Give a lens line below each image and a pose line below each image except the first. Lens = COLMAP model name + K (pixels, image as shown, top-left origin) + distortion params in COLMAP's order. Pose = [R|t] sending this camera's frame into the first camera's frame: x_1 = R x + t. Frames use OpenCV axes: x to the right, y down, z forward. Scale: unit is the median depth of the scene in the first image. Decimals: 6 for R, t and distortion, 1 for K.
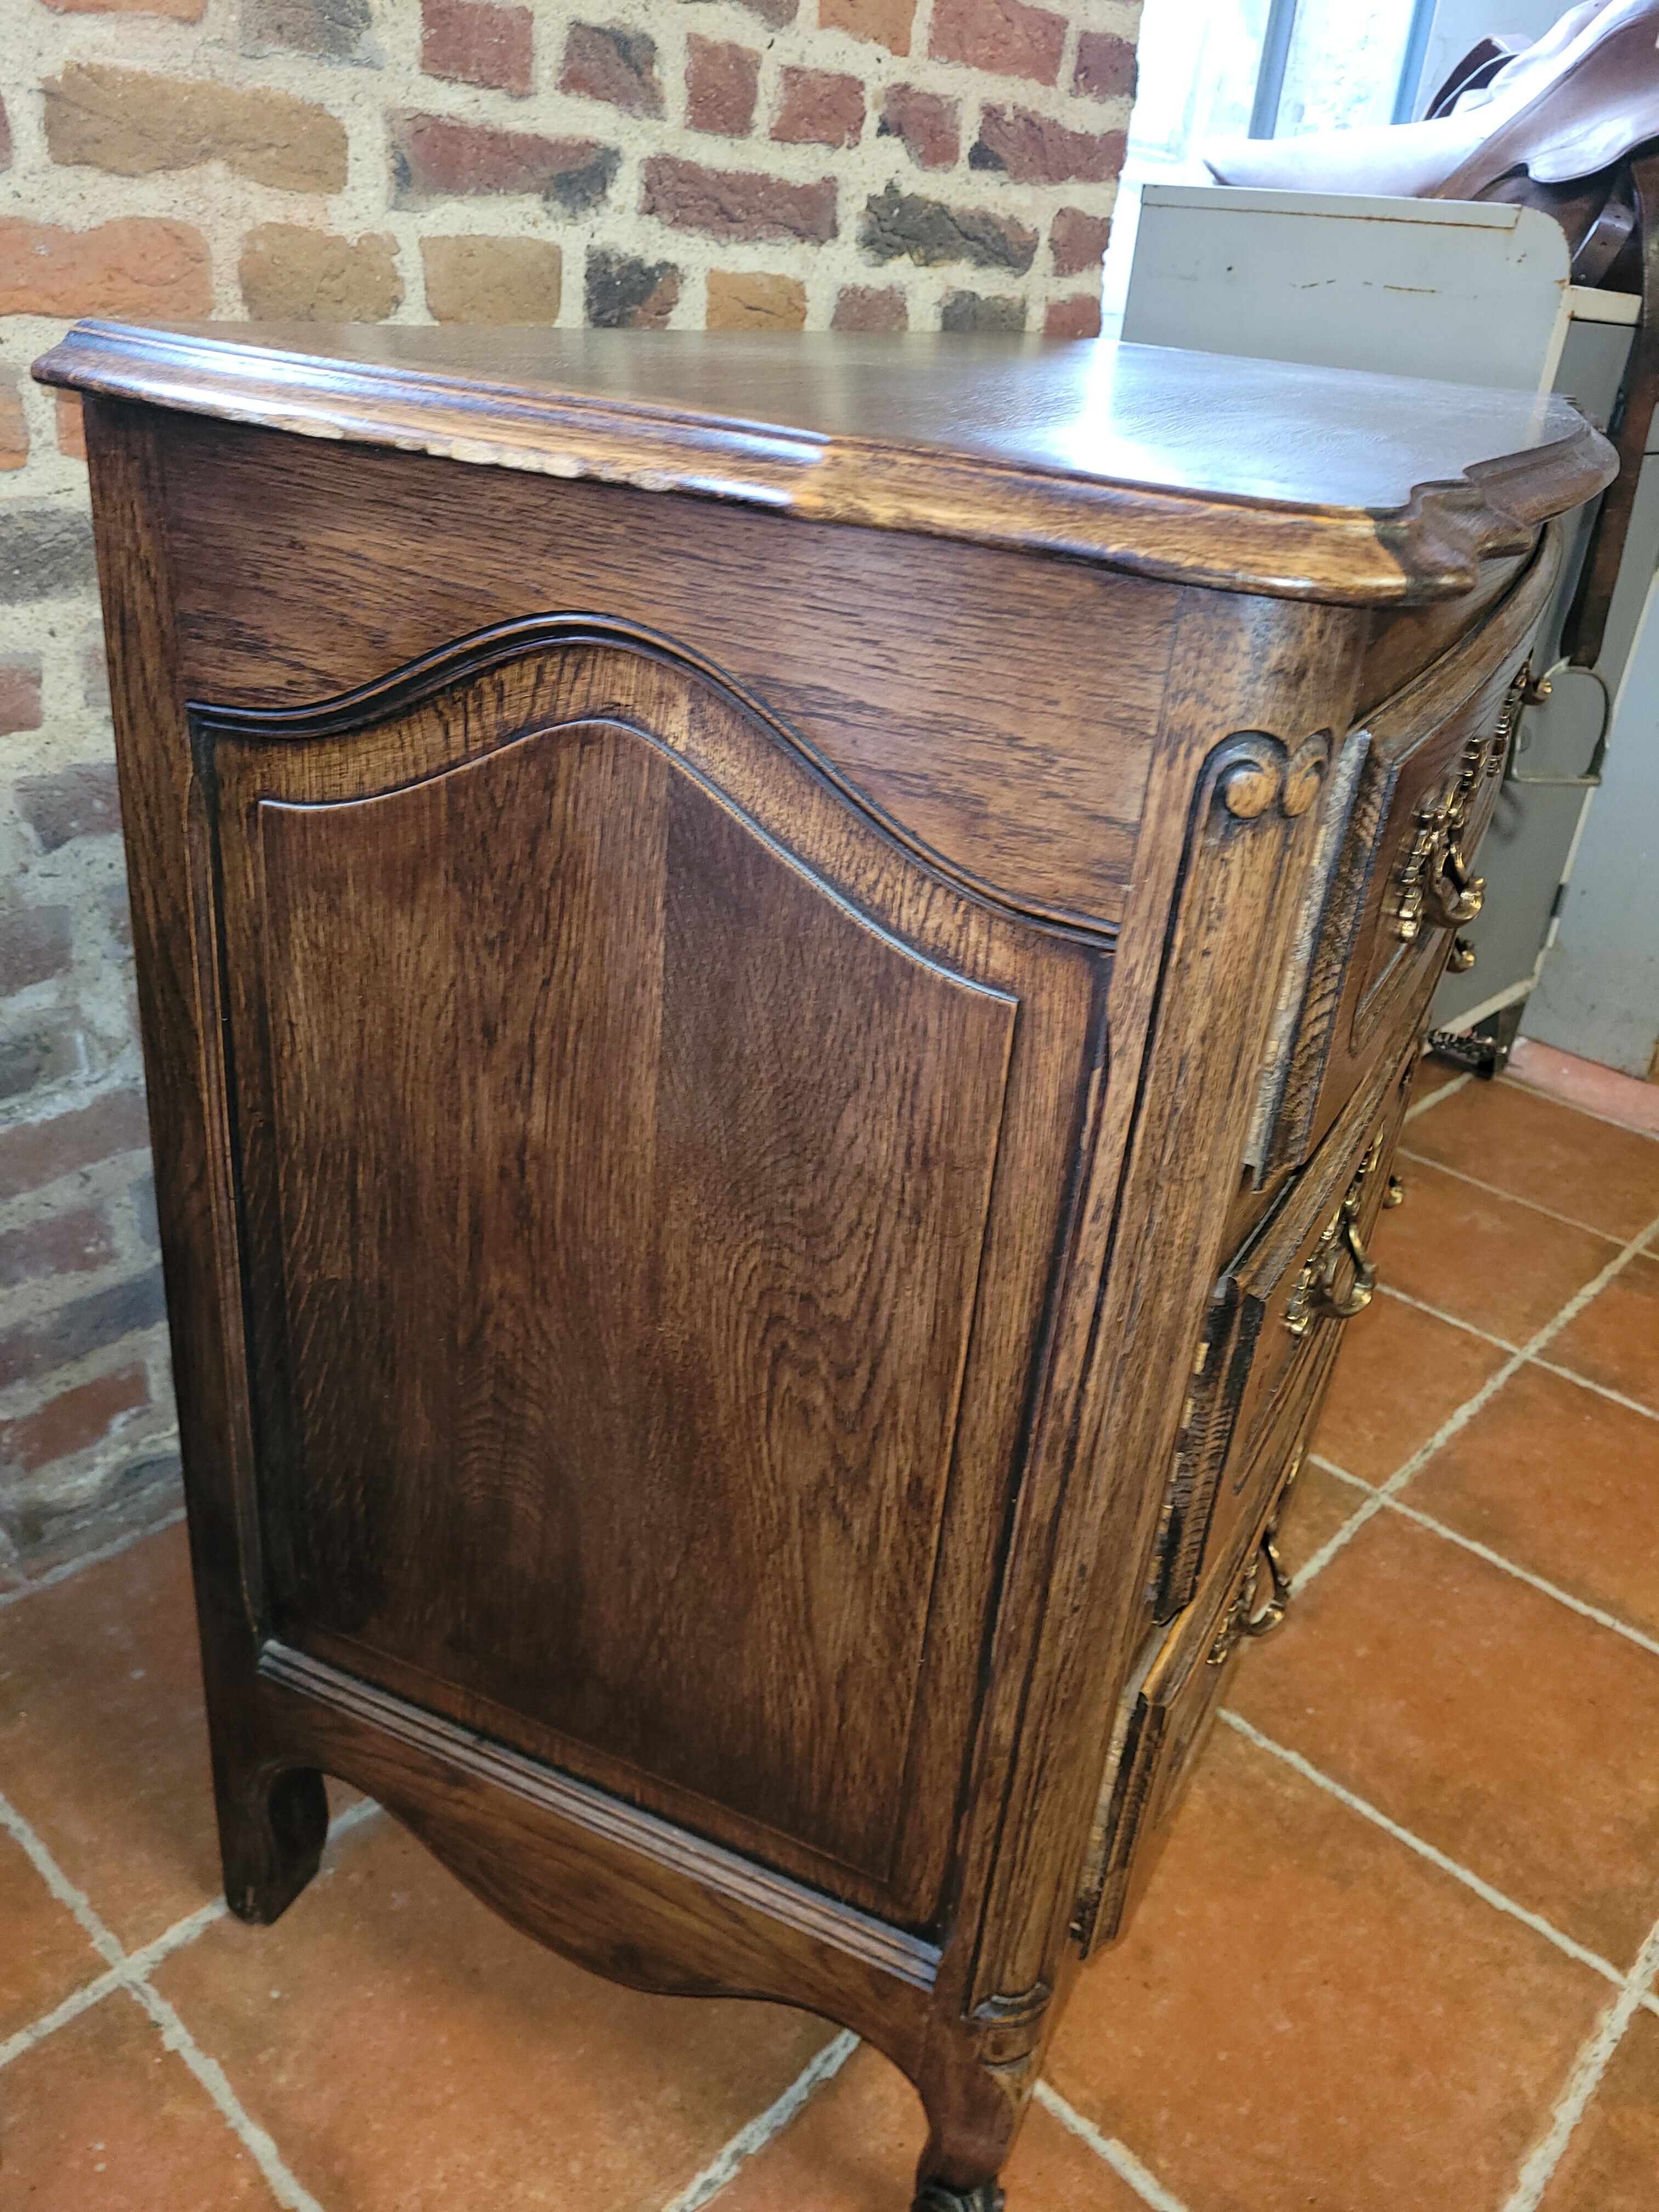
lens RADIAL K [[1678.9, 0, 857.8], [0, 1678.9, 1067.2], [0, 0, 1]] dist [0.047124, -0.035144]
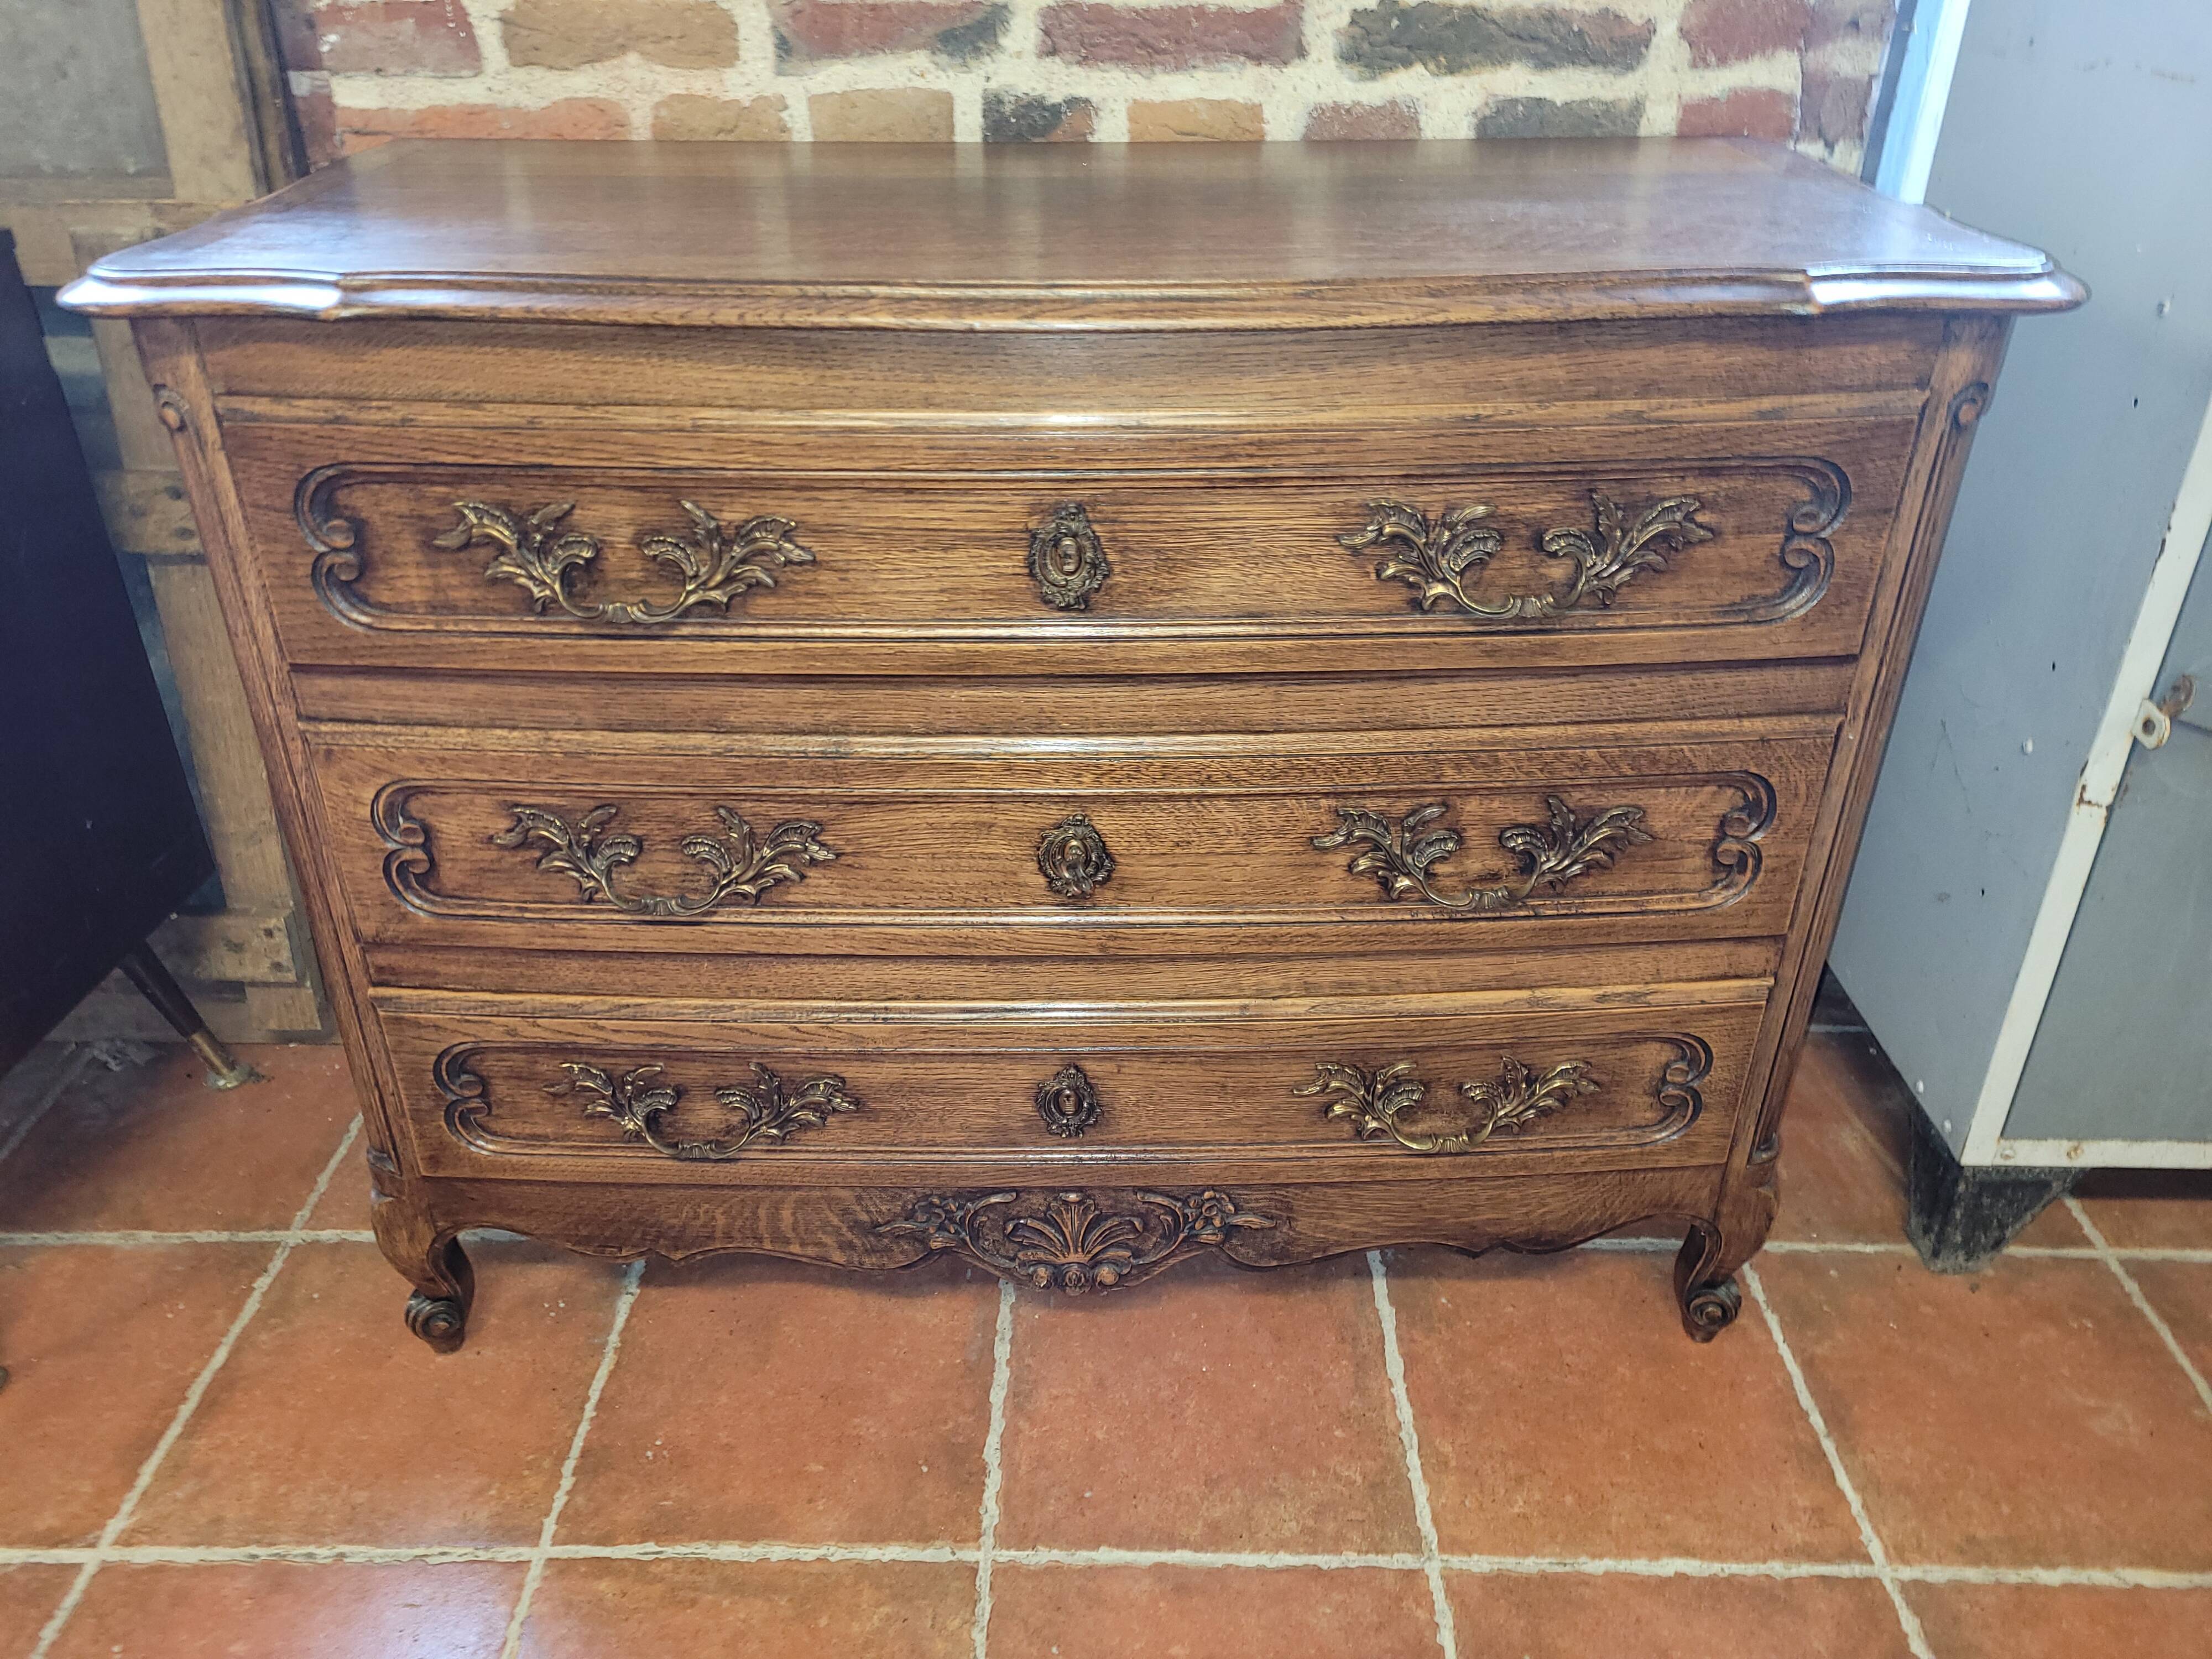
lens RADIAL K [[1673.9, 0, 1088.5], [0, 1673.9, 810.0], [0, 0, 1]] dist [0.061820, -0.052811]
pose [[0.652011, 0.285322, -0.702476, 0.855880], [-0.270141, 0.953112, 0.136387, -0.211669], [0.708453, 0.100842, 0.698517, 0.338137]]
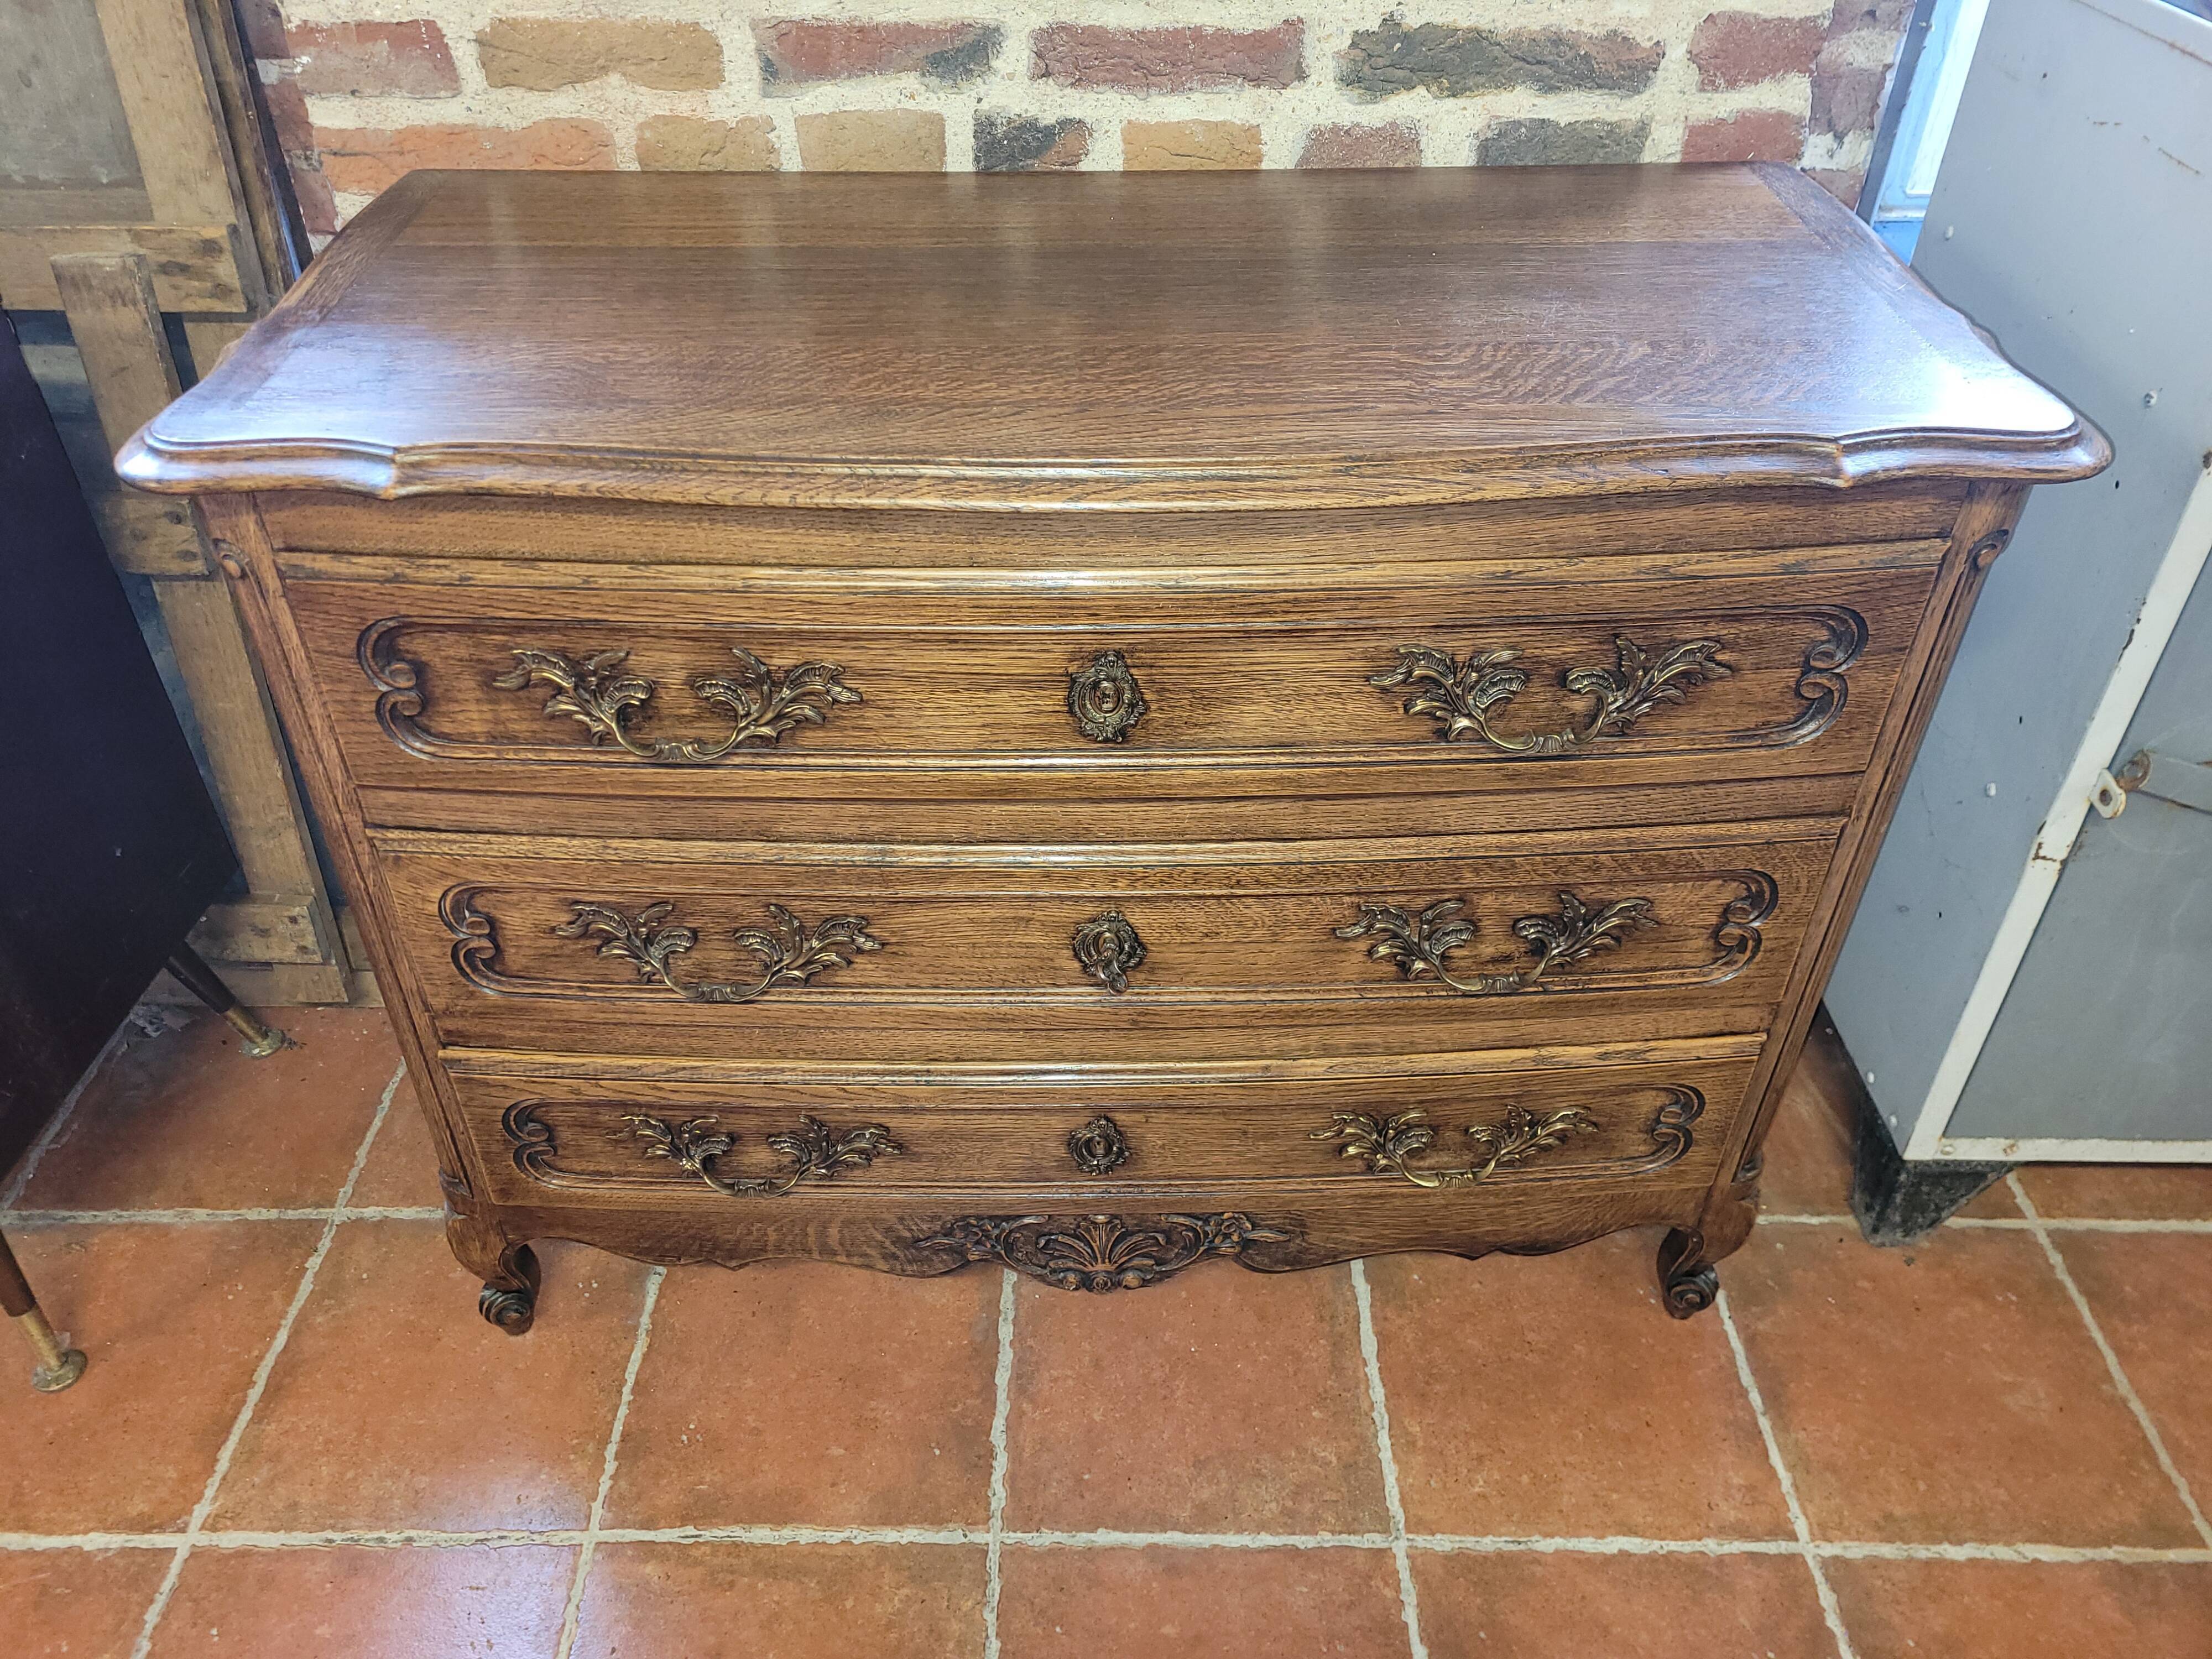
lens RADIAL K [[1673.9, 0, 1078.0], [0, 1673.9, 796.1], [0, 0, 1]] dist [0.061820, -0.052811]
pose [[0.654421, 0.375939, -0.656052, 0.802043], [-0.268107, 0.926638, 0.263553, -0.391939], [0.707003, 0.003417, 0.707203, 0.280623]]
